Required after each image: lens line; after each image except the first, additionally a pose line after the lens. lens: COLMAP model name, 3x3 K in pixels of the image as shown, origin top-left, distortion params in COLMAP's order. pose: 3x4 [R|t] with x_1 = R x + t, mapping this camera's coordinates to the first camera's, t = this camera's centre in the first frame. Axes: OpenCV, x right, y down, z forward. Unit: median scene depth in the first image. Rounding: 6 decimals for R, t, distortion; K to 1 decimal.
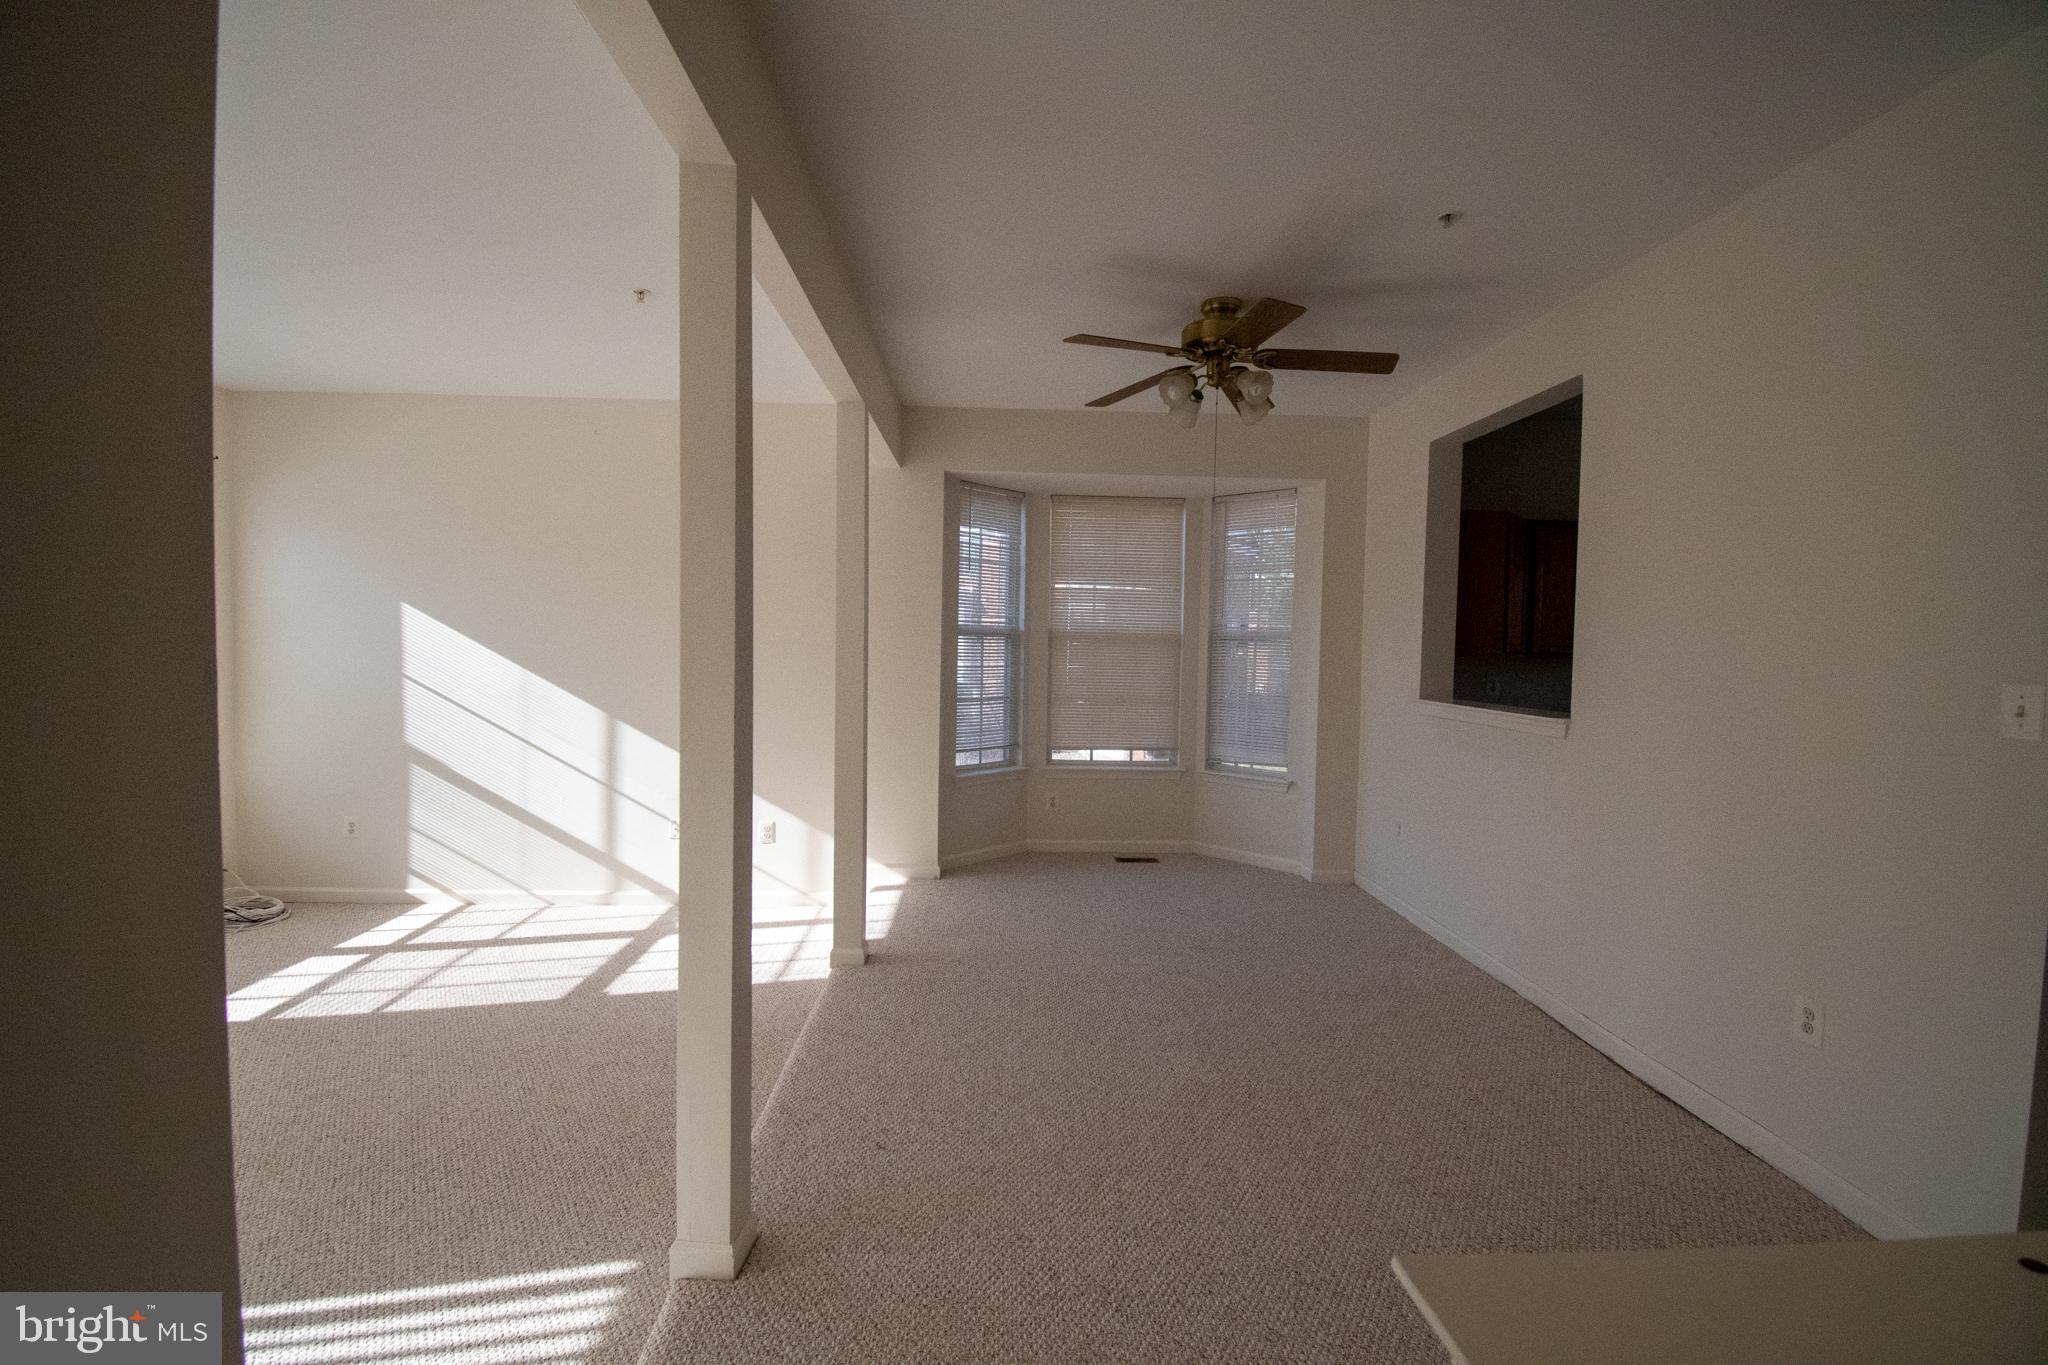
lens RADIAL K [[914.4, 0, 1017.9], [0, 914.4, 679.3], [0, 0, 1]] dist [0.010457, -0.021090]
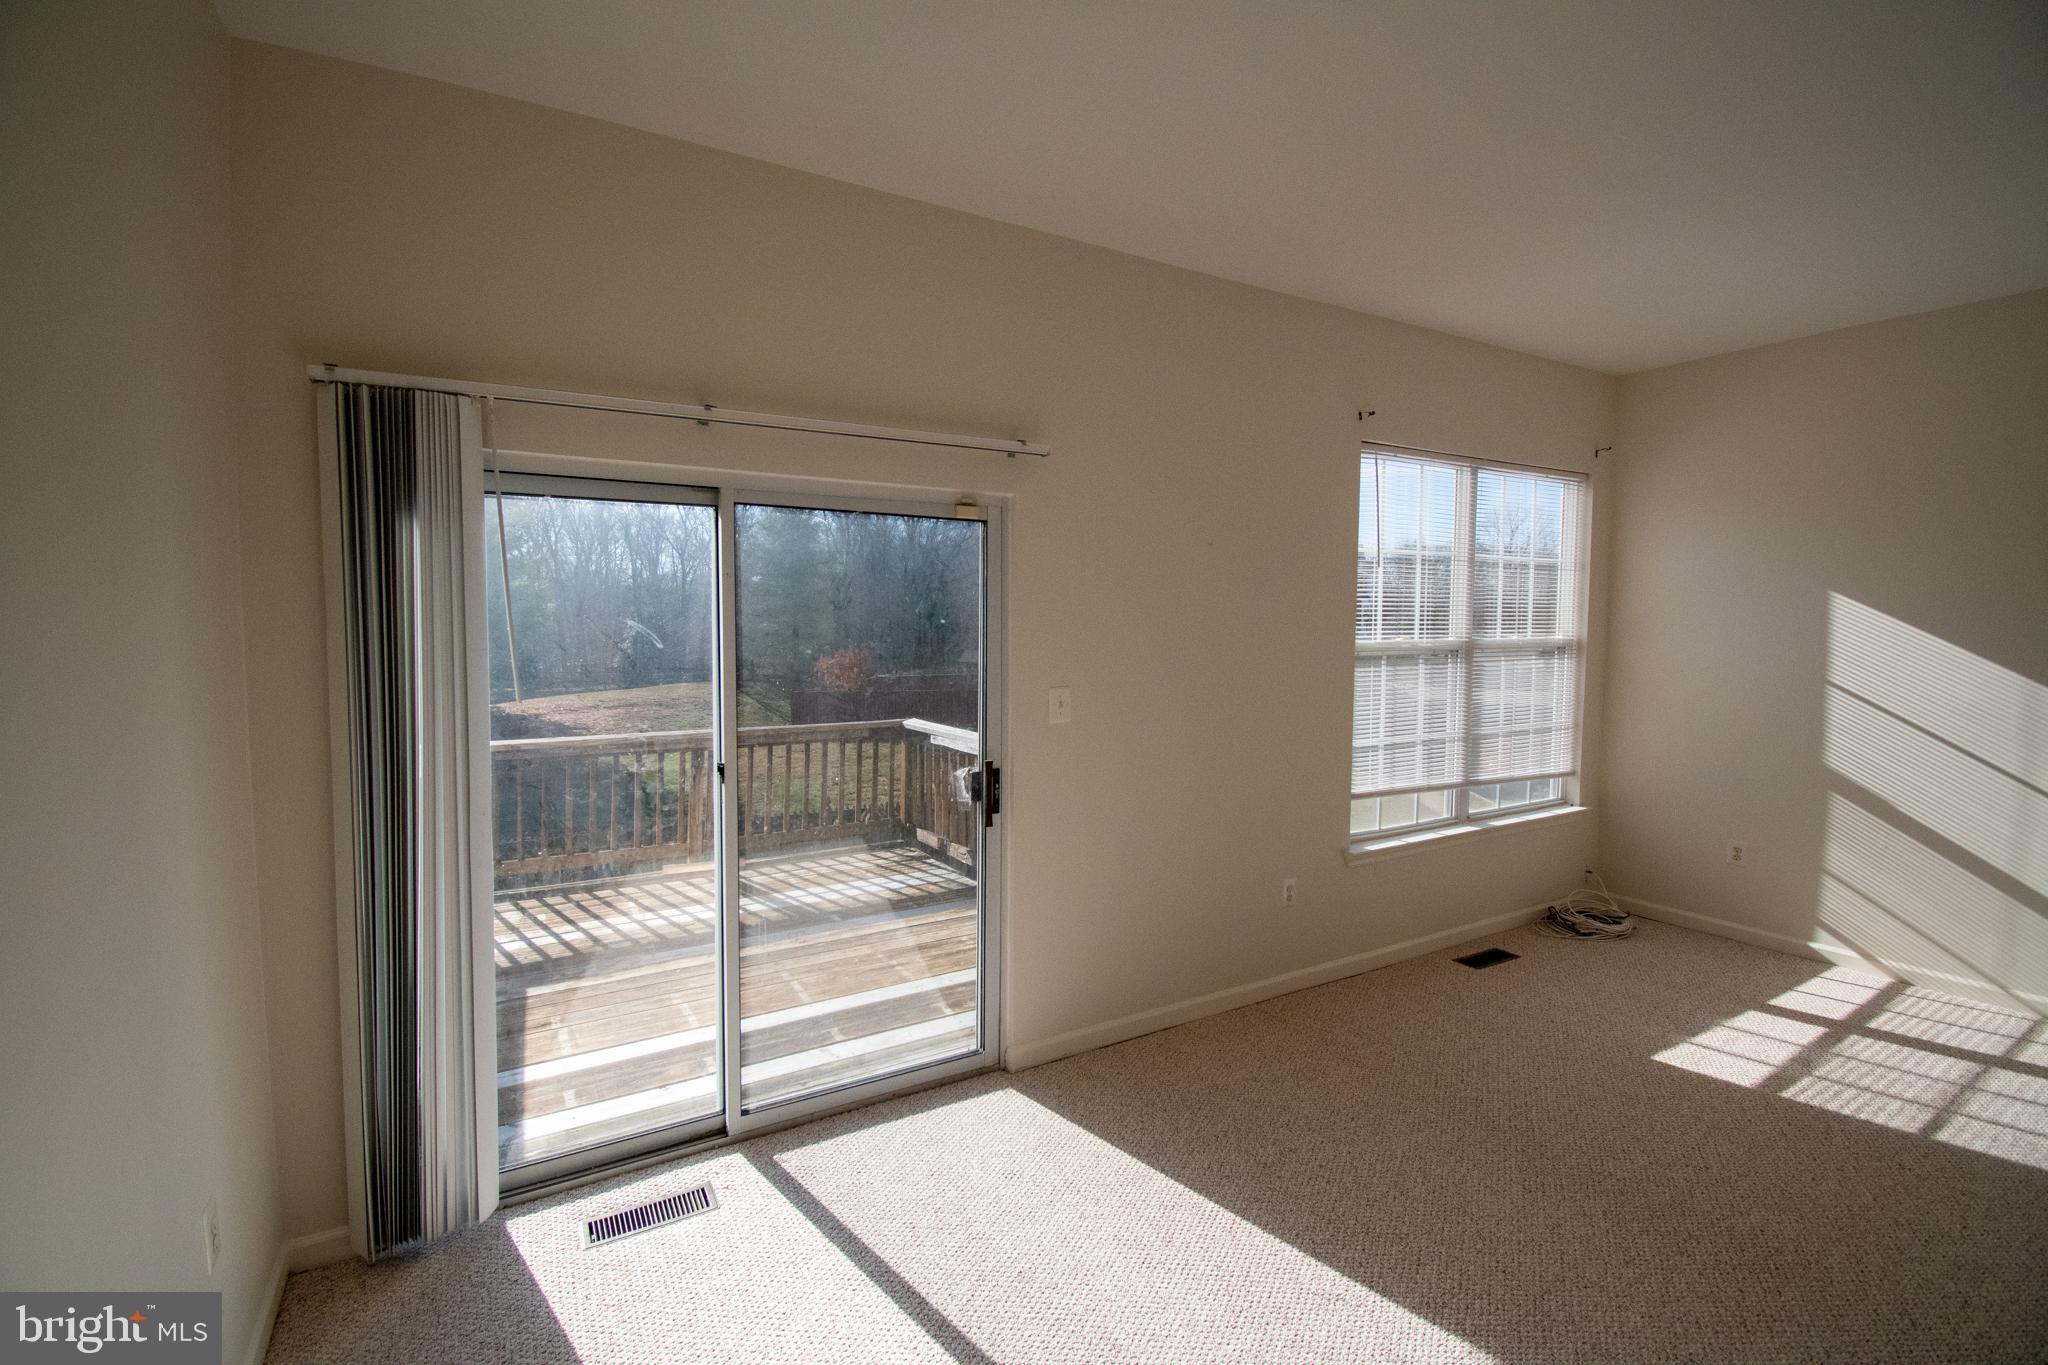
lens RADIAL K [[914.4, 0, 1017.9], [0, 914.4, 679.3], [0, 0, 1]] dist [0.010457, -0.021090]
pose [[0.477208, 0.042996, -0.877738, -0.306415], [-0.029613, 0.999022, 0.032837, -0.012397], [0.878291, 0.010323, 0.478014, -0.017560]]
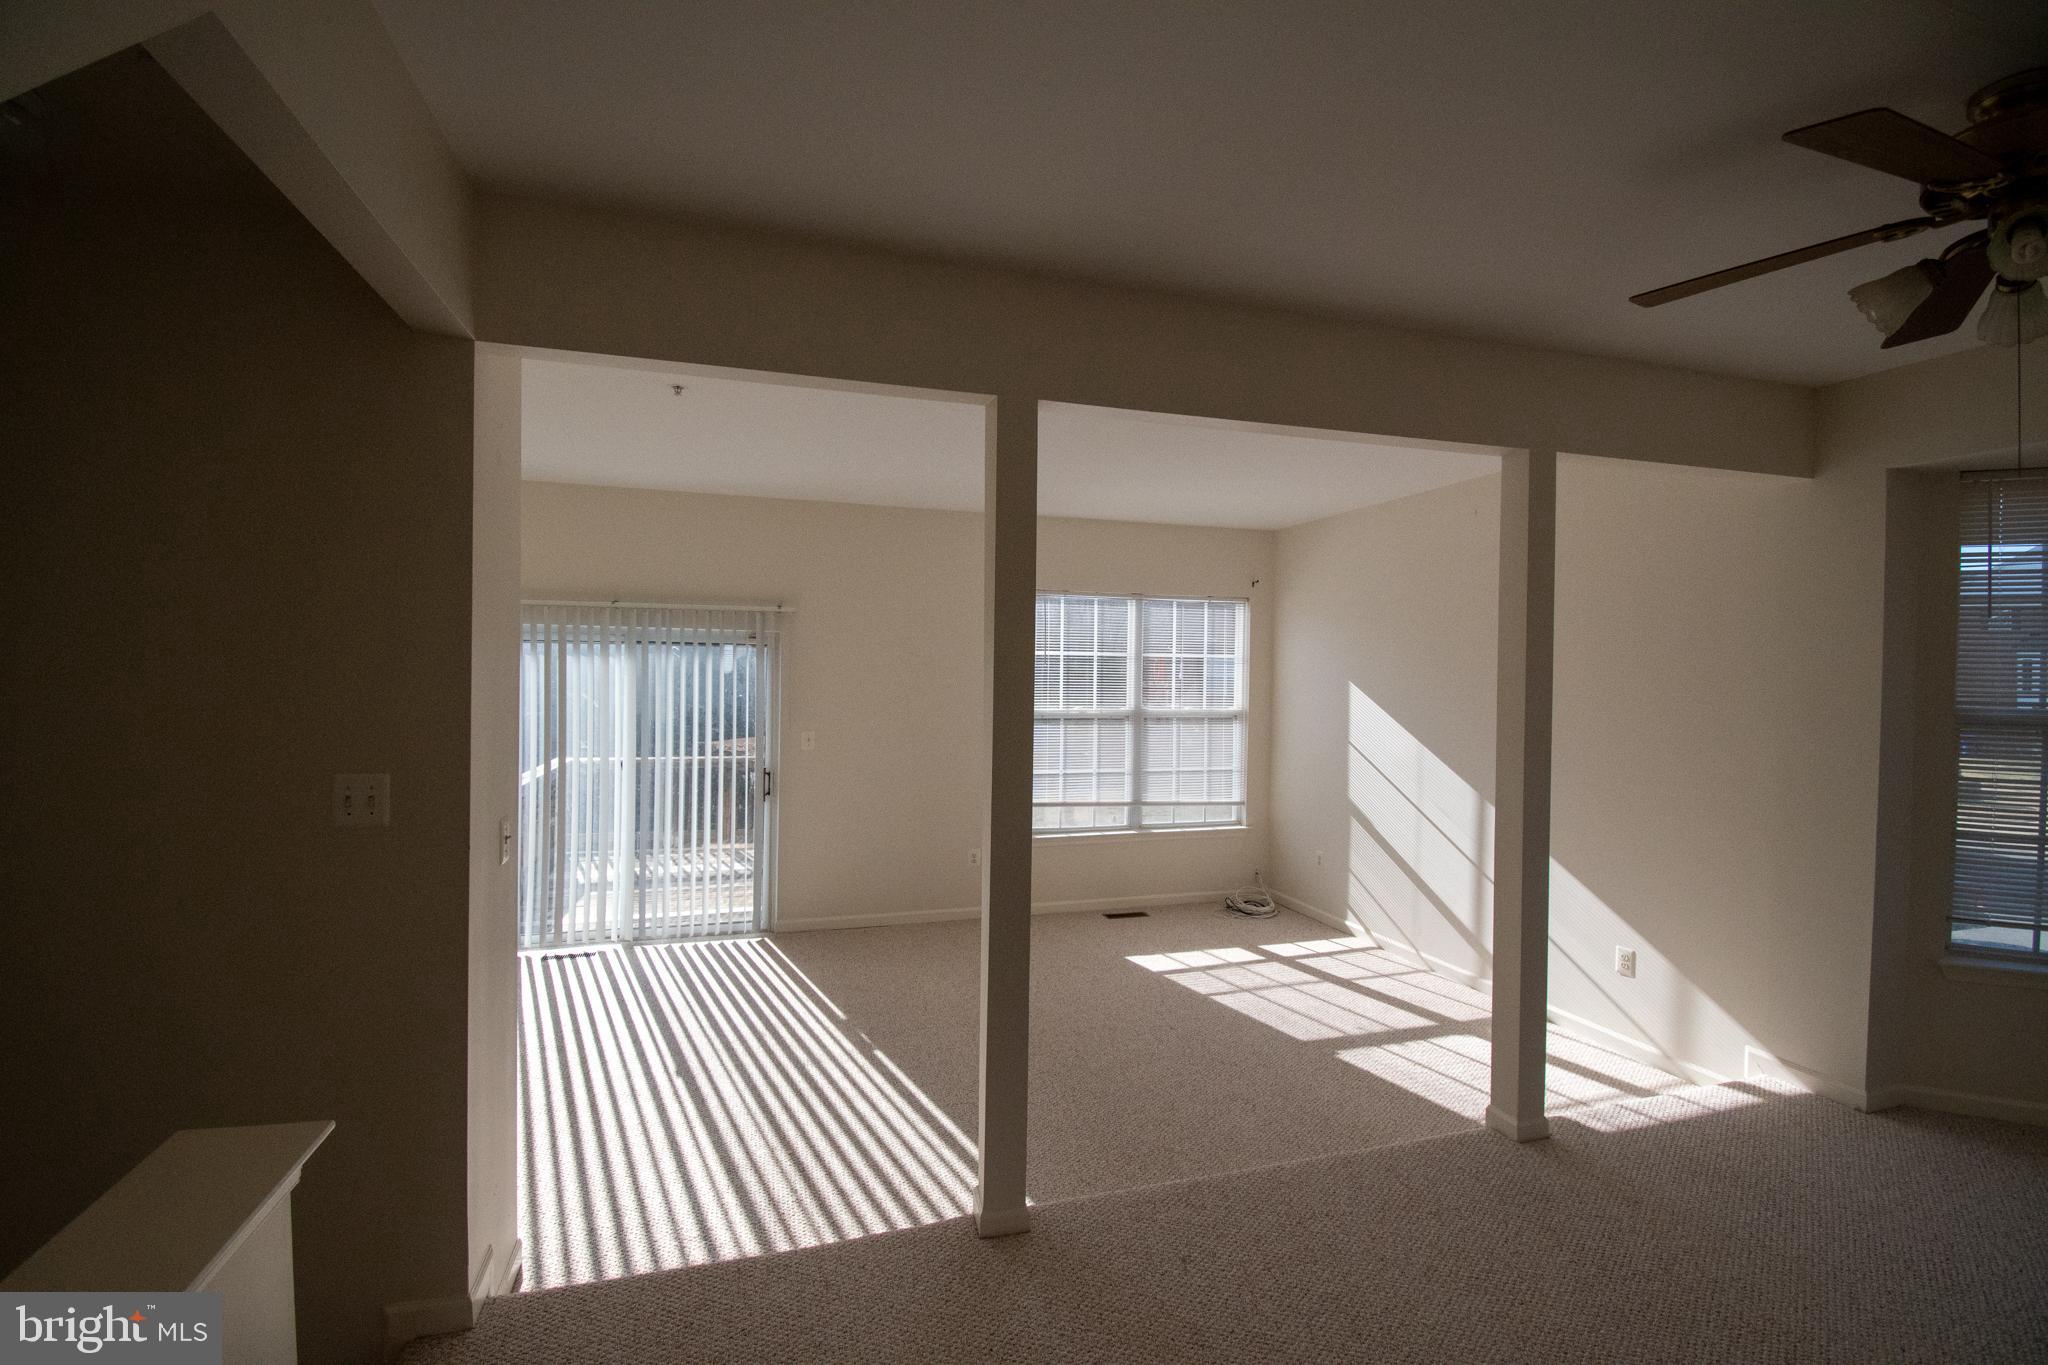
lens RADIAL K [[893.6, 0, 1007.8], [0, 893.6, 676.5], [0, 0, 1]] dist [-0.016860, 0.000045]
pose [[0.253088, -0.010542, -0.967386, 0.356689], [-0.050084, 0.998457, -0.023984, -0.041185], [0.966146, 0.054520, 0.252170, 0.261579]]
